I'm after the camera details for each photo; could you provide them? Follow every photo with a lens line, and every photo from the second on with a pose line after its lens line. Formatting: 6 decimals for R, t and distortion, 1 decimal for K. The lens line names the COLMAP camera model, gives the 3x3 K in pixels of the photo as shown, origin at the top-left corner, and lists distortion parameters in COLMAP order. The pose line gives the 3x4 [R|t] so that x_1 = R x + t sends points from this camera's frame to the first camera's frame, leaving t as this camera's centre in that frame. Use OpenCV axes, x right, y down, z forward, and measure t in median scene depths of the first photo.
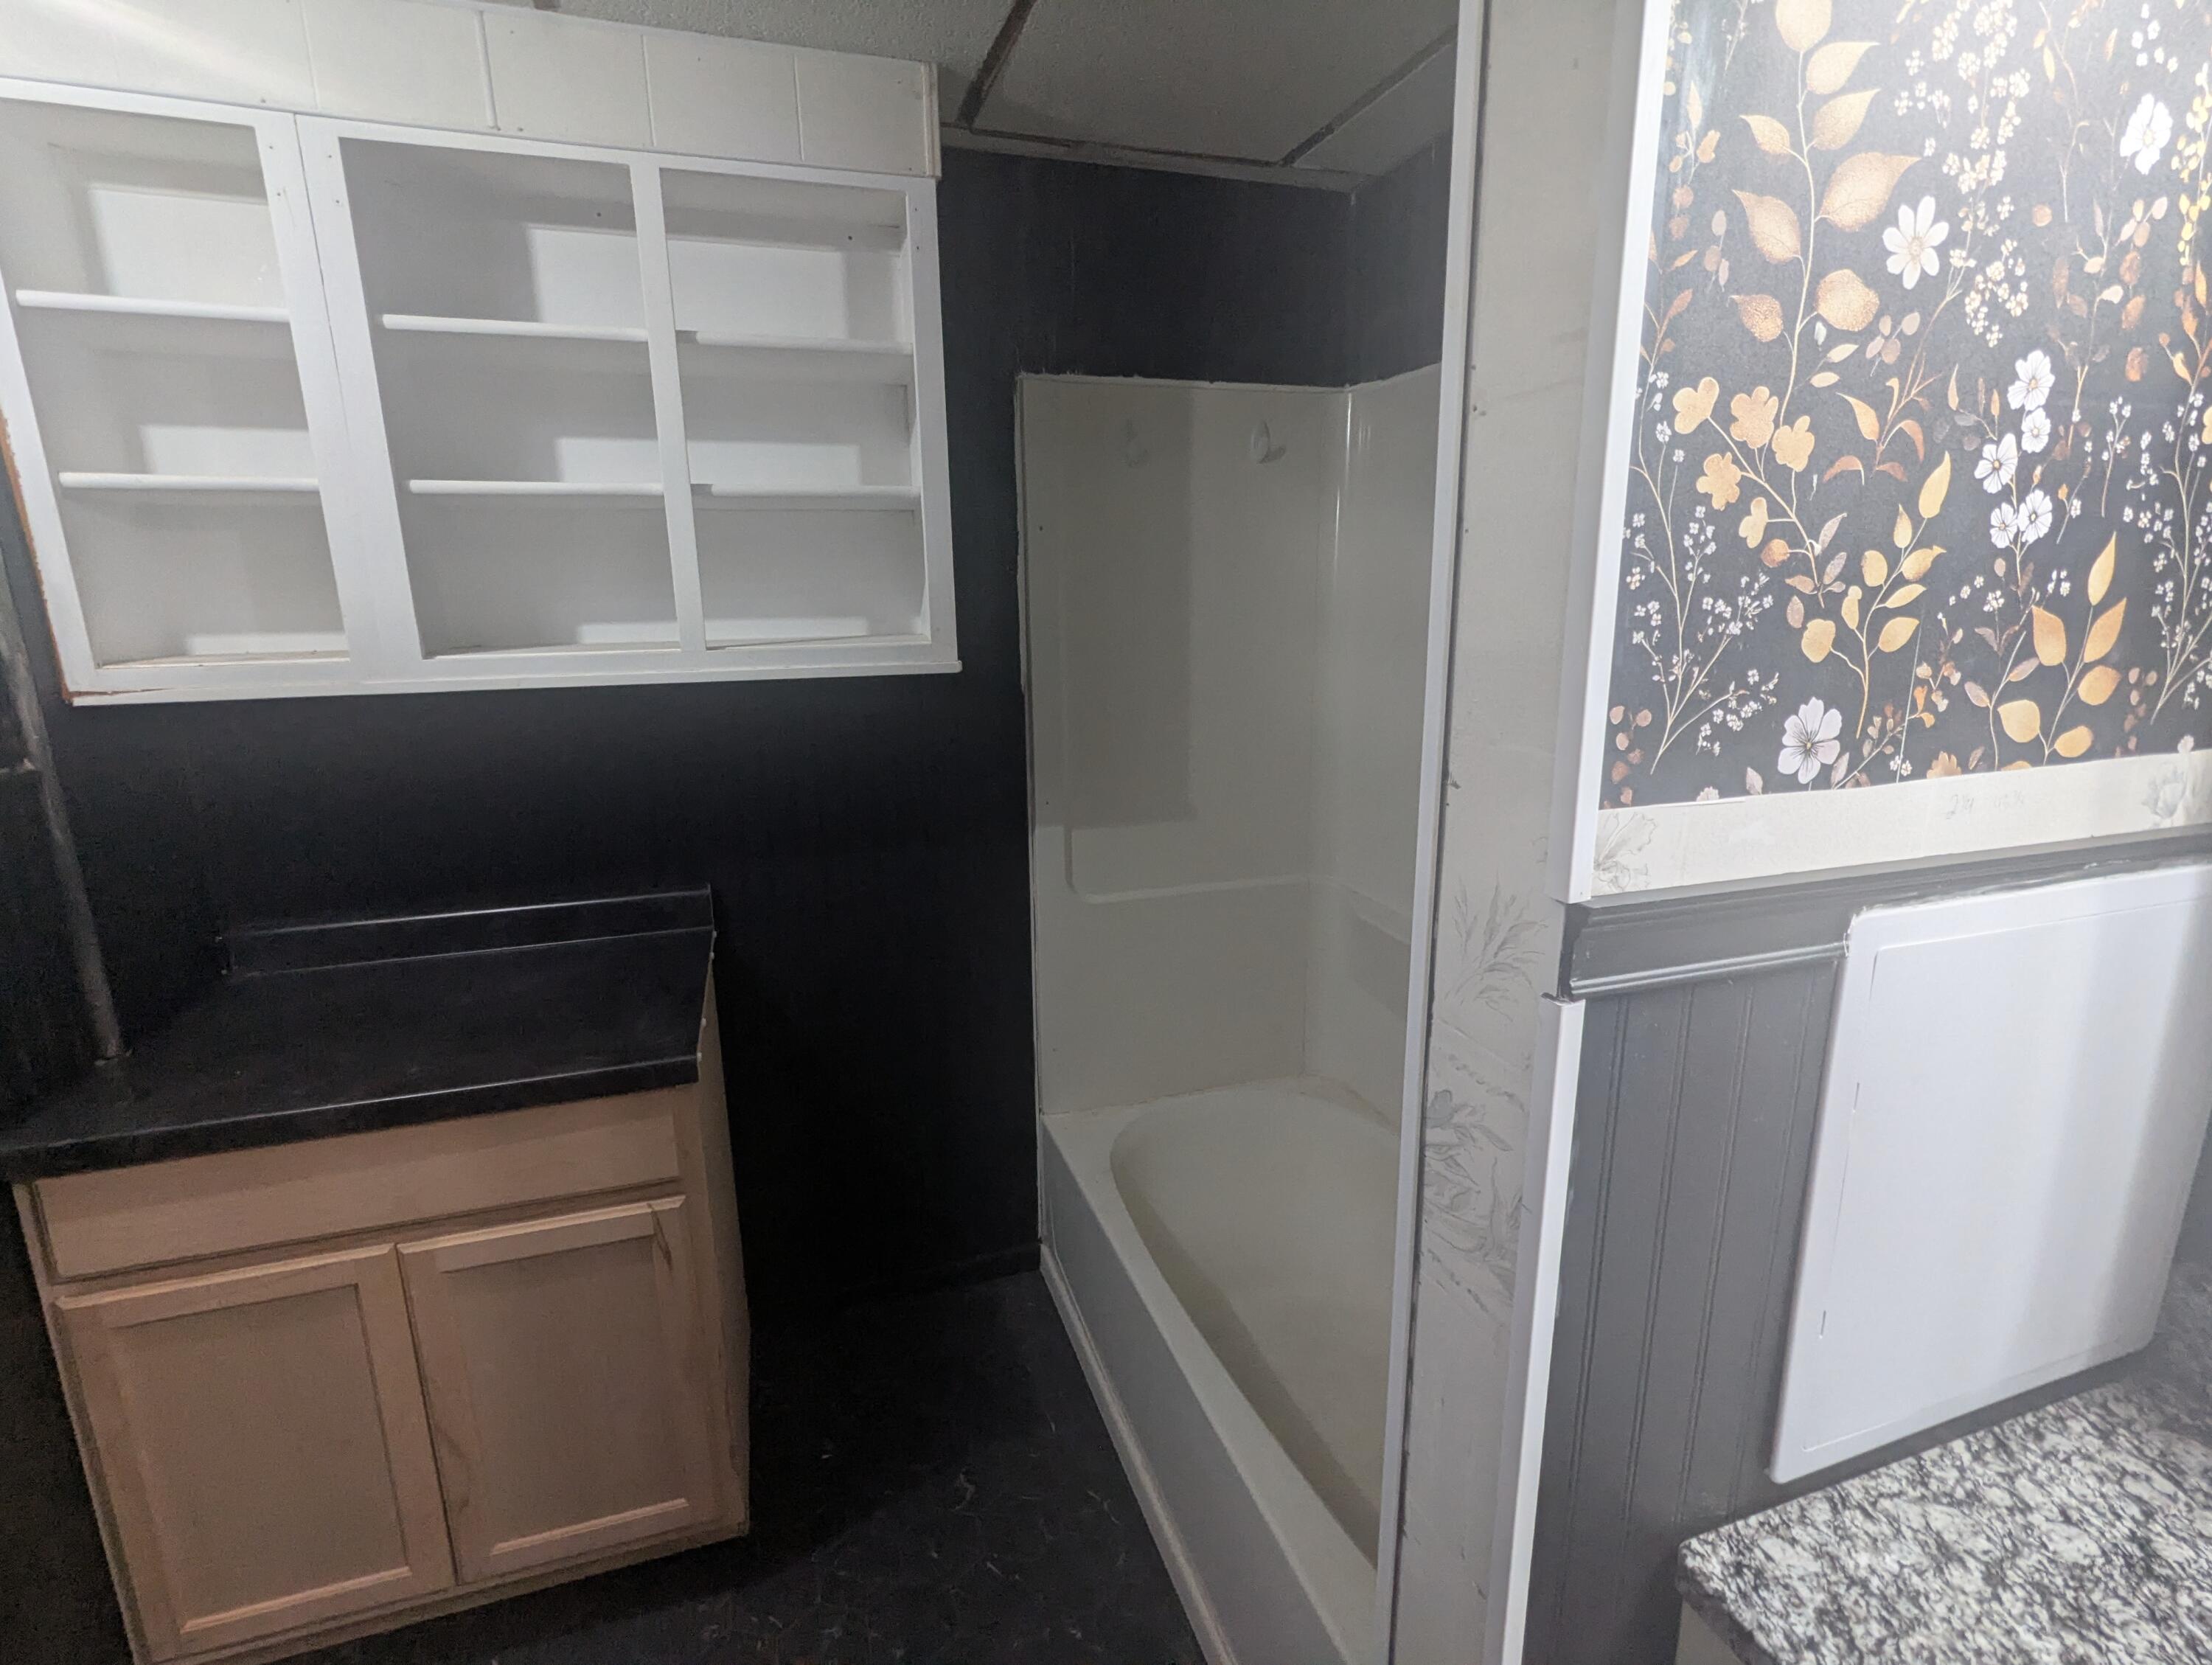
lens RADIAL K [[1066.3, 0, 1106.0], [0, 1066.3, 832.5], [0, 0, 1]] dist [0.000199, -0.000627]
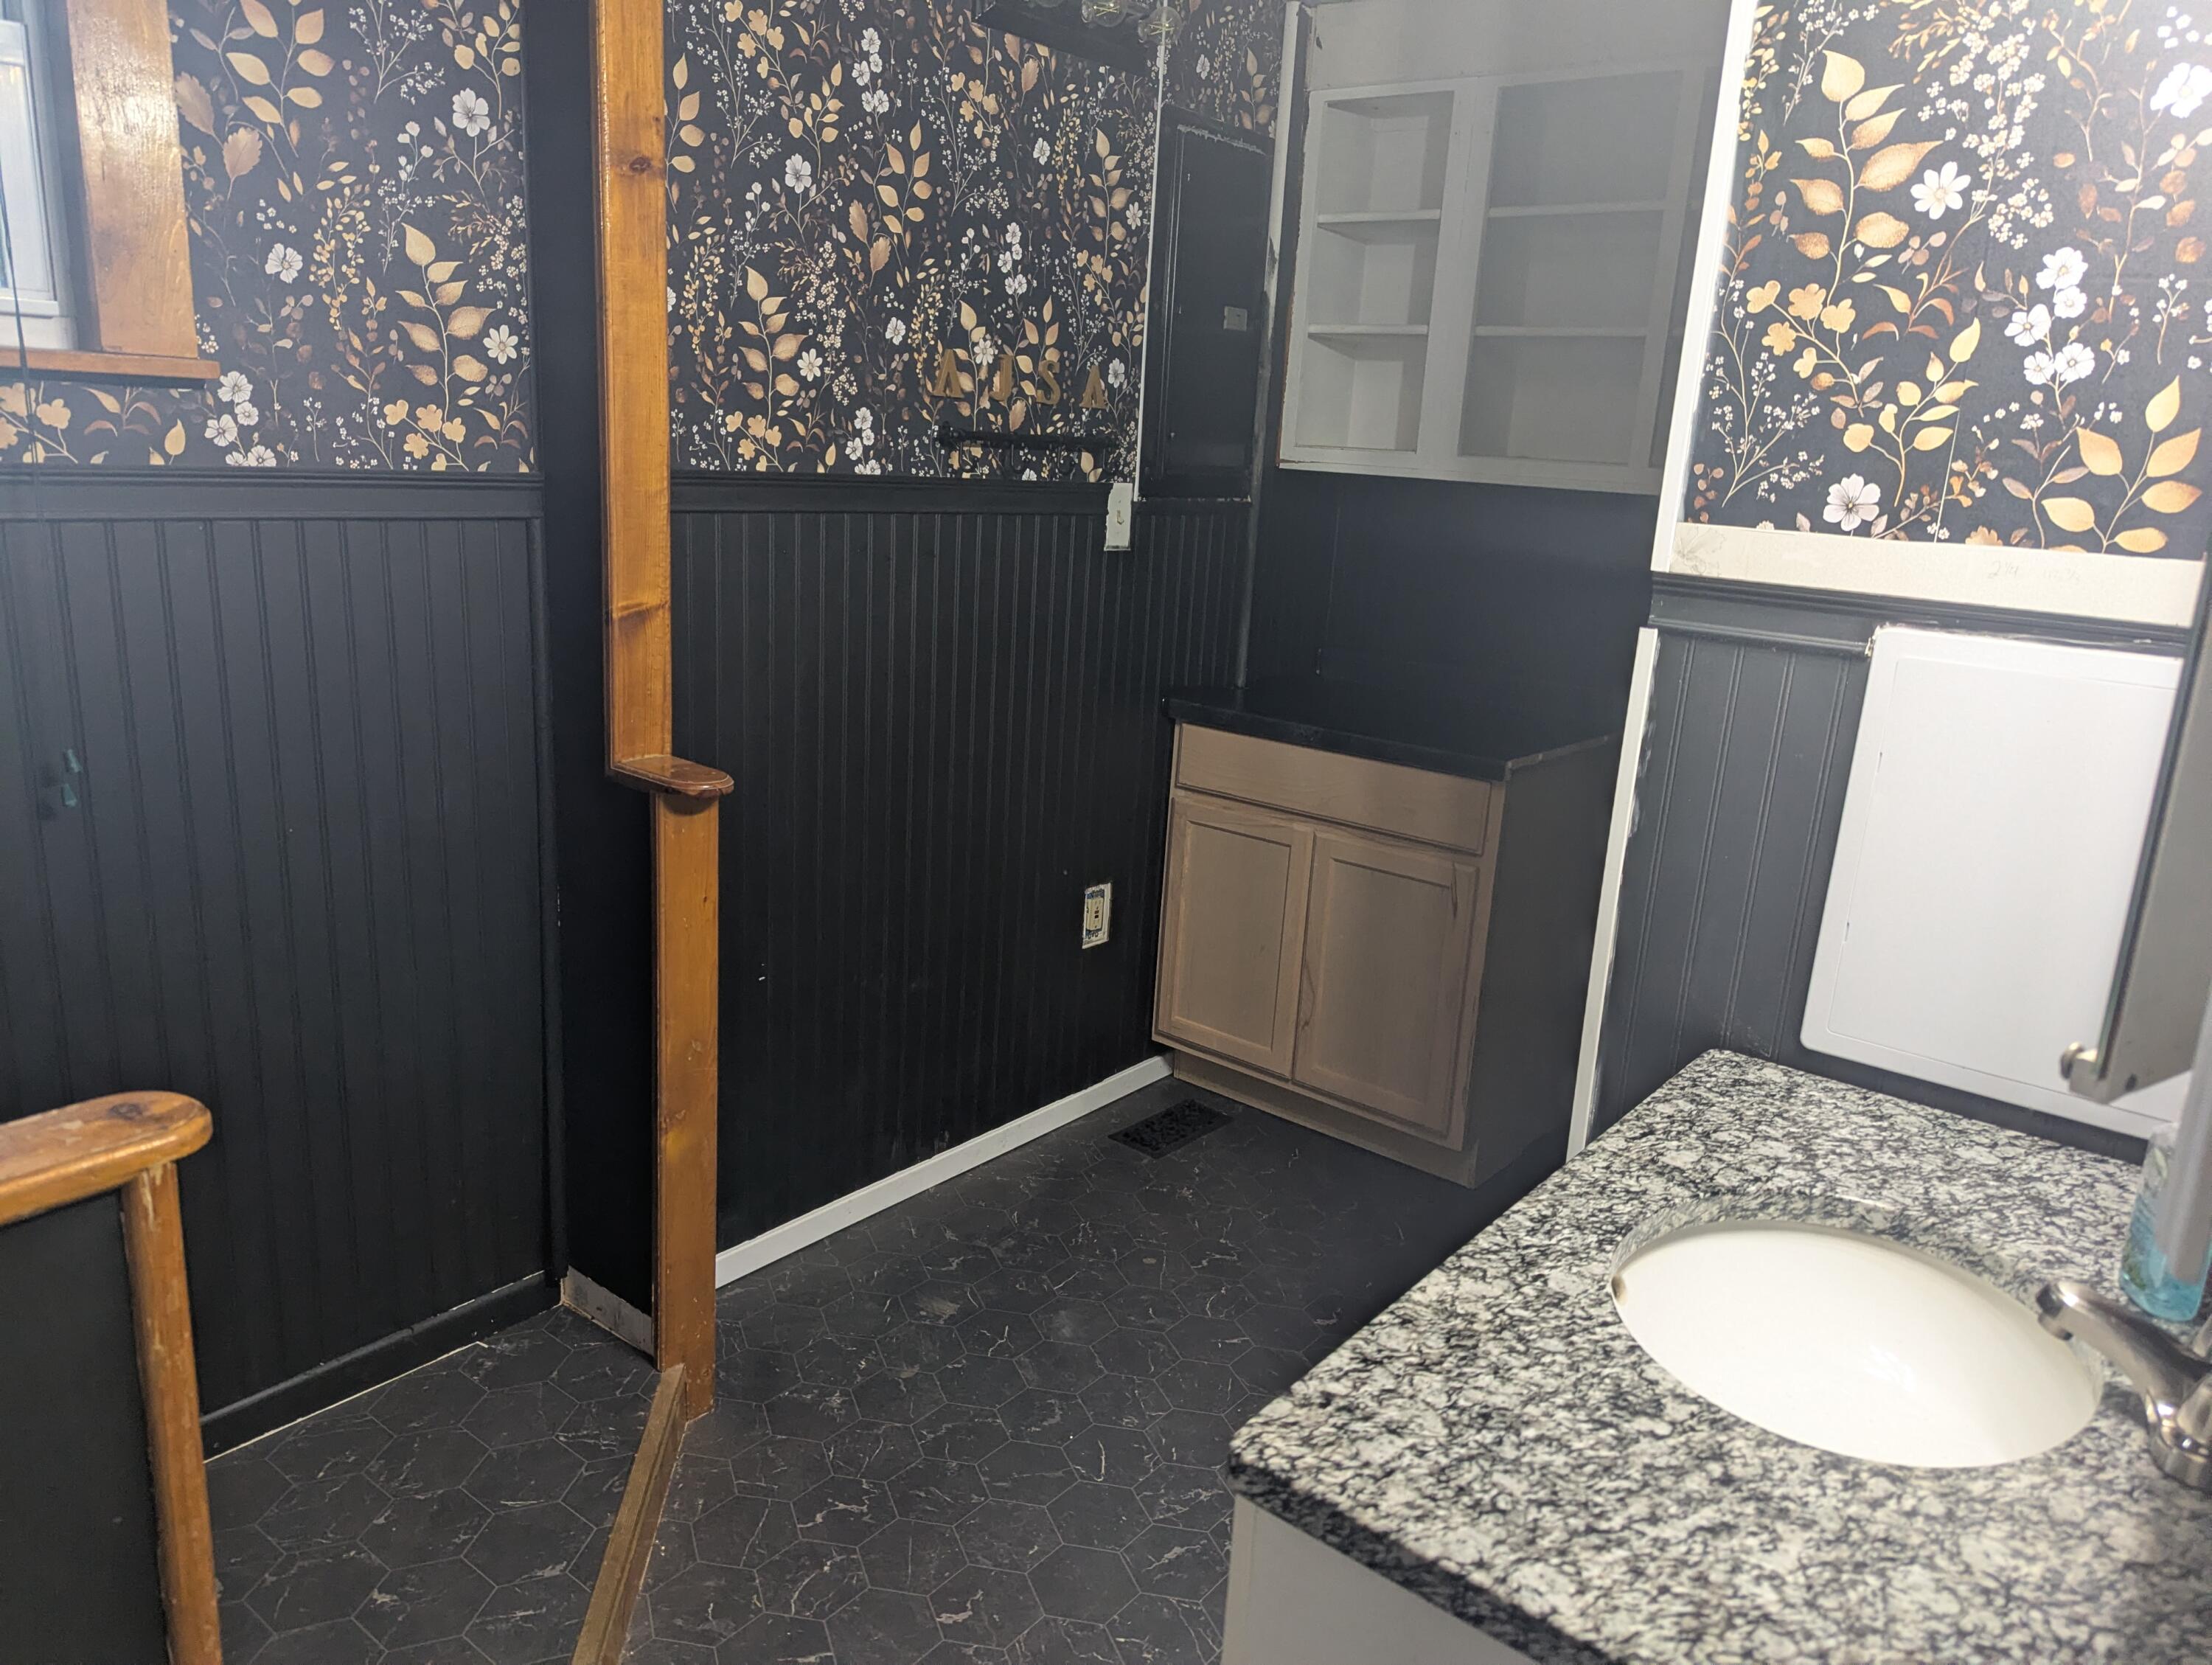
lens RADIAL K [[1553.3, 0, 1104.7], [0, 1553.3, 820.7], [0, 0, 1]] dist [0.057693, -0.052829]
pose [[0.547076, 0.251785, -0.798318, 2.094036], [-0.251116, 0.959131, 0.130418, 0.350415], [0.798529, 0.129122, 0.587945, -1.227104]]
